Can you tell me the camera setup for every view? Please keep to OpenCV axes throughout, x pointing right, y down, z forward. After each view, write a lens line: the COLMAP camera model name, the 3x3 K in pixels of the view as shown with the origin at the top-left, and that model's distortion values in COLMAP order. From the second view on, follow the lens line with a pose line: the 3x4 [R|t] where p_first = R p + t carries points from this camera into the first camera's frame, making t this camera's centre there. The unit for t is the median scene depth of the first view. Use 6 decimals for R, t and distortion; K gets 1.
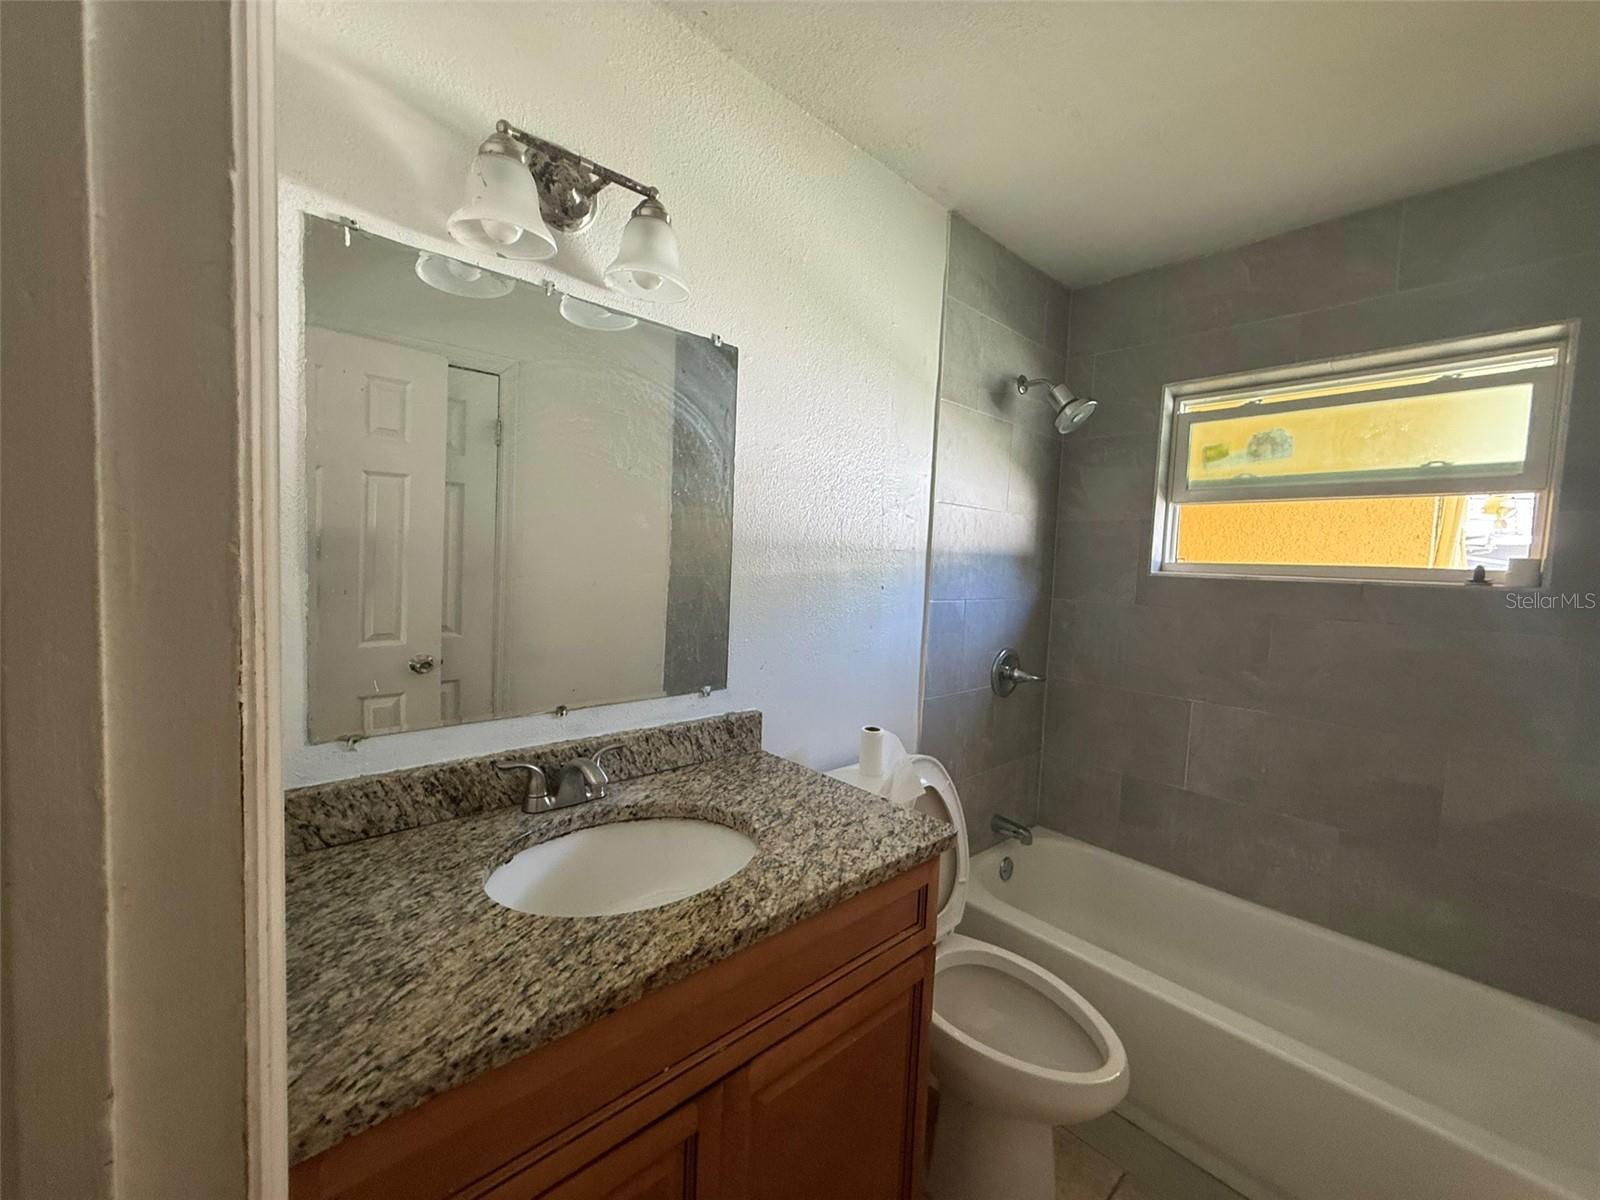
lens RADIAL K [[633.7, 0, 800.9], [0, 633.7, 601.0], [0, 0, 1]] dist [-0.000885, -0.000643]
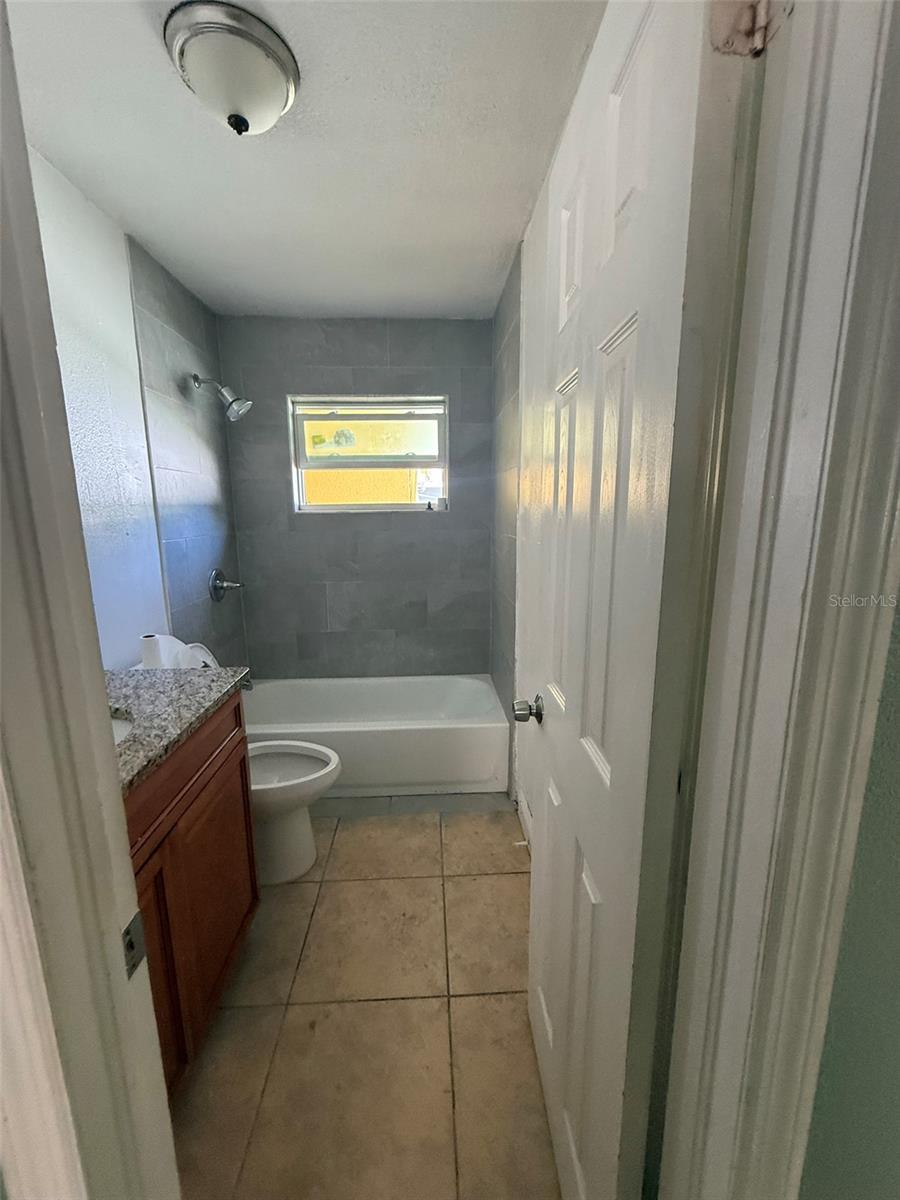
lens RADIAL K [[475.2, 0, 450.3], [0, 475.2, 598.6], [0, 0, 1]] dist [-0.000885, -0.000643]
pose [[0.631782, -0.188771, 0.751809, -0.201424], [0.083828, 0.980844, 0.175834, -0.006164], [-0.770600, -0.048066, 0.635504, -0.144636]]
